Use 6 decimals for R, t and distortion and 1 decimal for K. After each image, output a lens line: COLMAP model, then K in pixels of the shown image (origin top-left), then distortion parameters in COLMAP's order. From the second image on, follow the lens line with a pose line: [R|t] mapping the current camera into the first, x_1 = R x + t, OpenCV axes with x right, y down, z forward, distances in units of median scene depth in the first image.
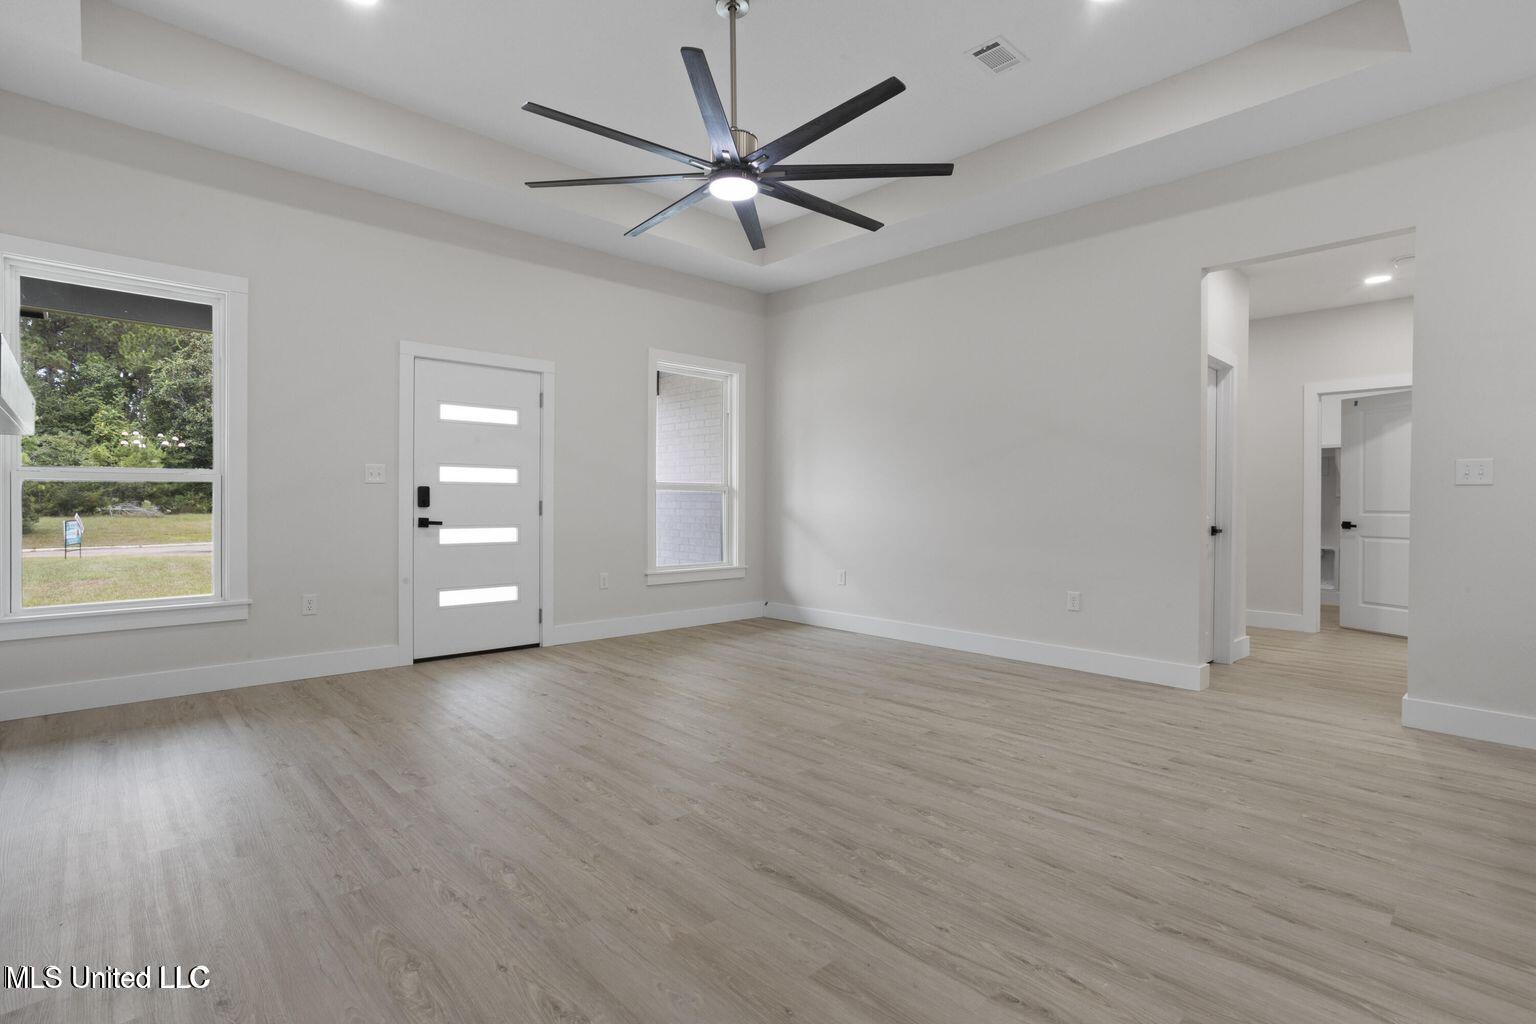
lens RADIAL K [[736.7, 0, 765.7], [0, 736.7, 516.2], [0, 0, 1]] dist [-0.033422, 0.006316]
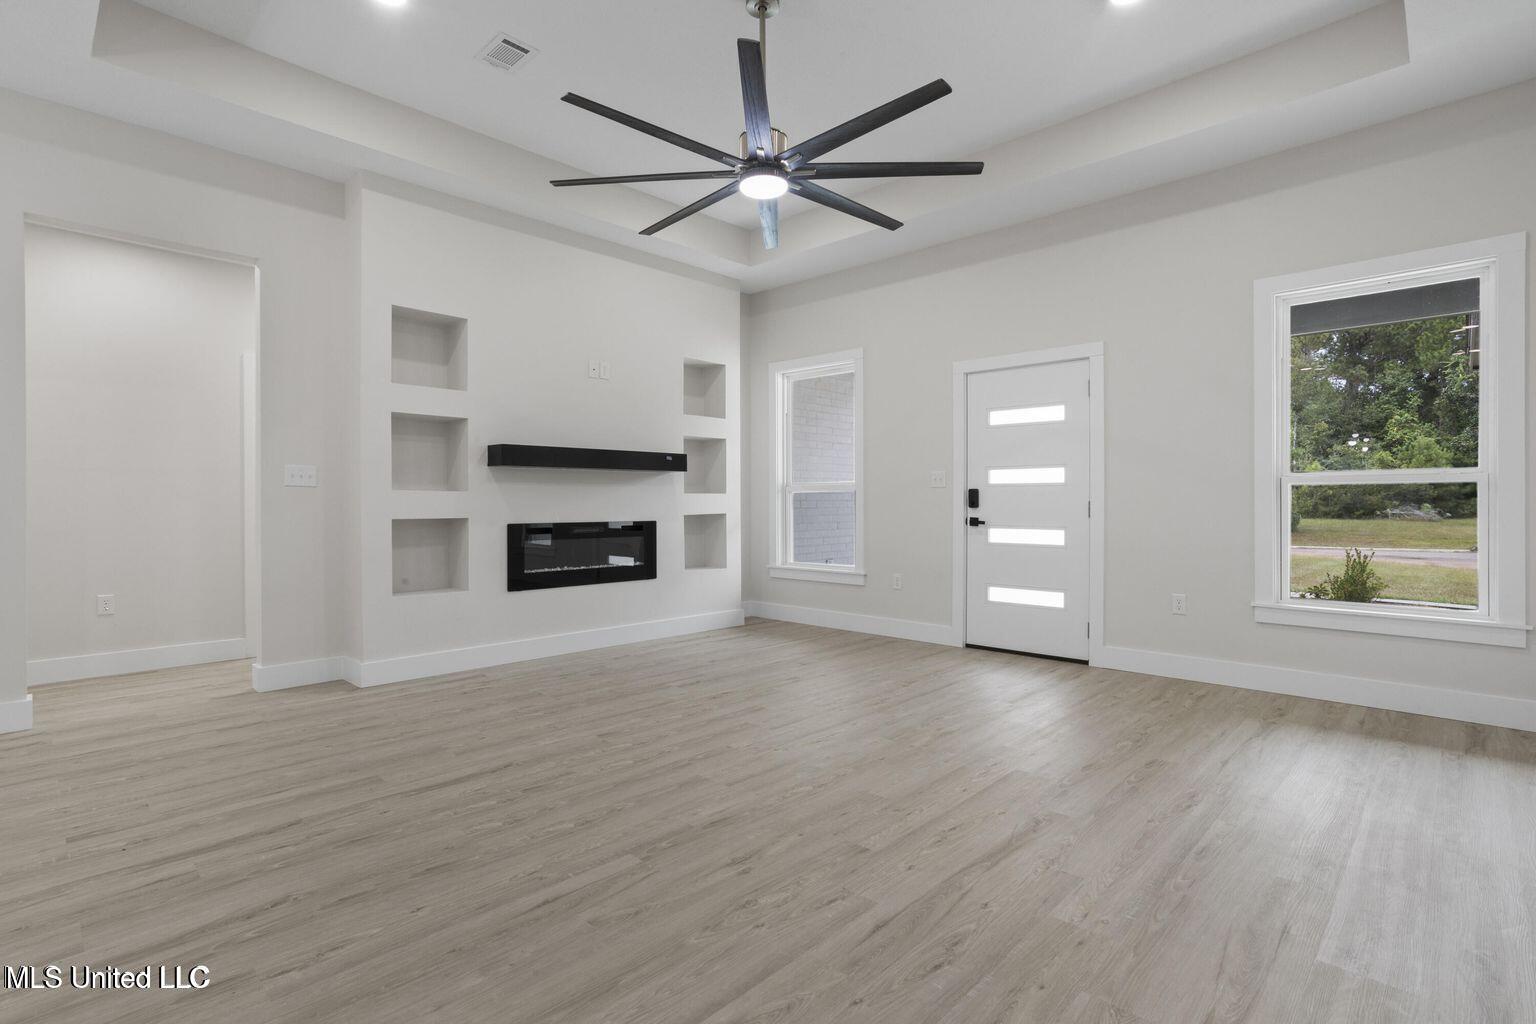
lens RADIAL K [[736.7, 0, 761.7], [0, 736.7, 505.0], [0, 0, 1]] dist [-0.033422, 0.006316]
pose [[0.042119, -0.002911, -0.999108, 0.640689], [-0.017690, 0.999837, -0.003659, -0.006706], [0.998956, 0.017829, 0.042060, 0.642314]]
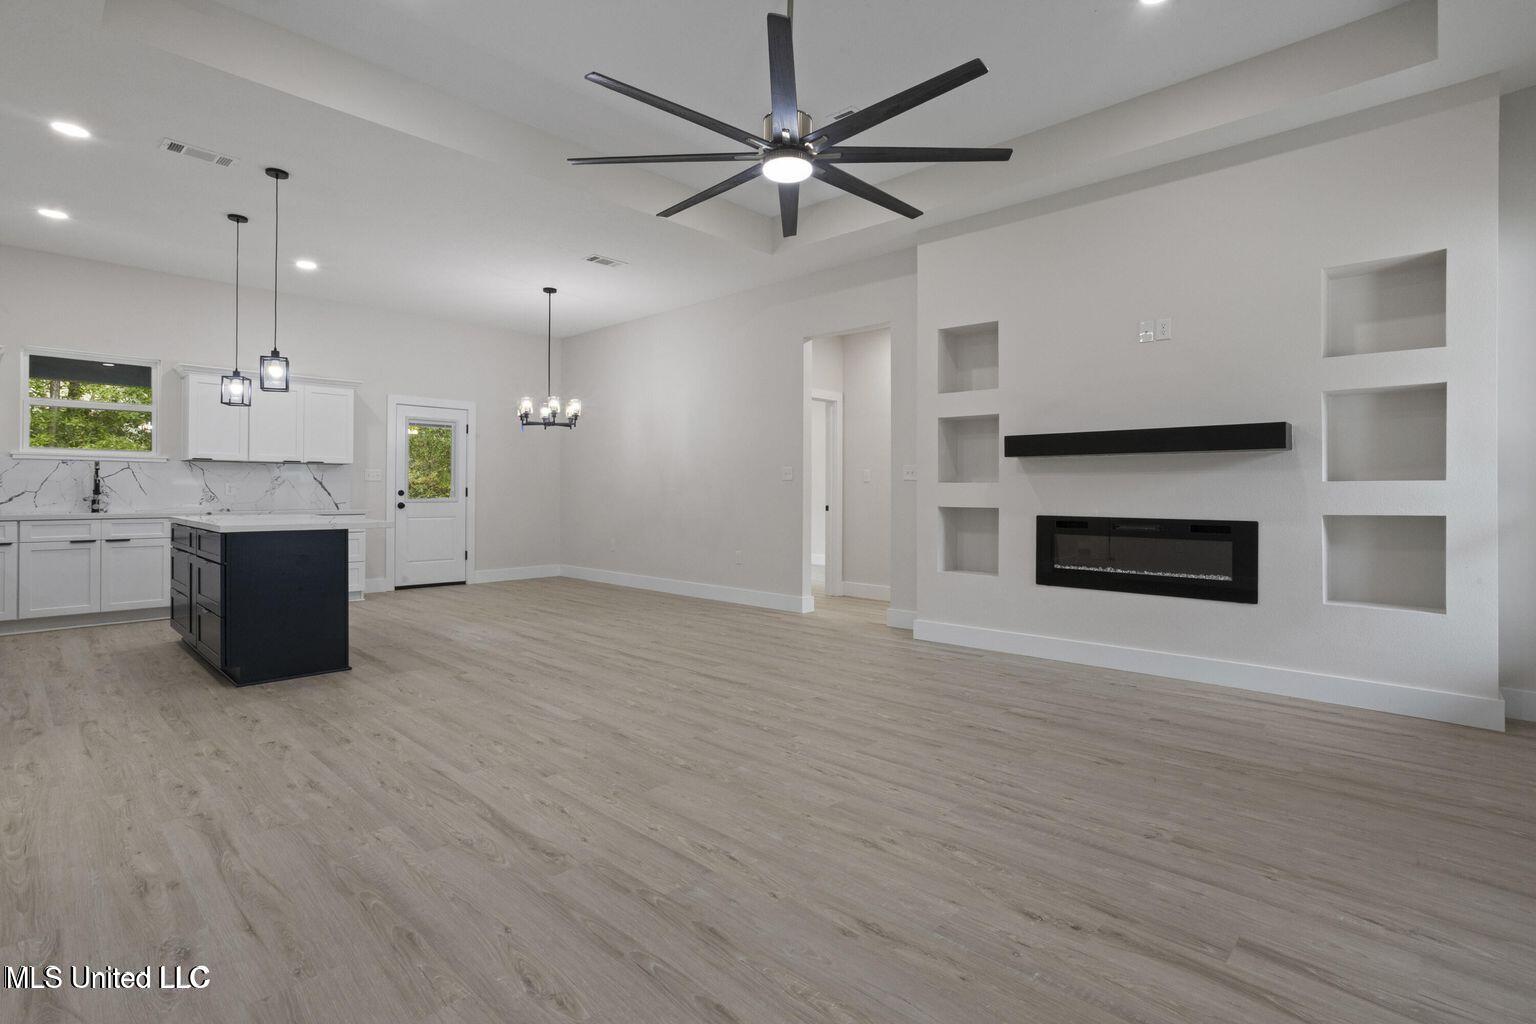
lens RADIAL K [[736.7, 0, 763.2], [0, 736.7, 495.4], [0, 0, 1]] dist [-0.033422, 0.006316]
pose [[-0.998606, -0.009727, -0.051877, 0.023451], [-0.010953, 0.999666, 0.023388, -0.024904], [0.051632, 0.023924, -0.998380, 1.324545]]
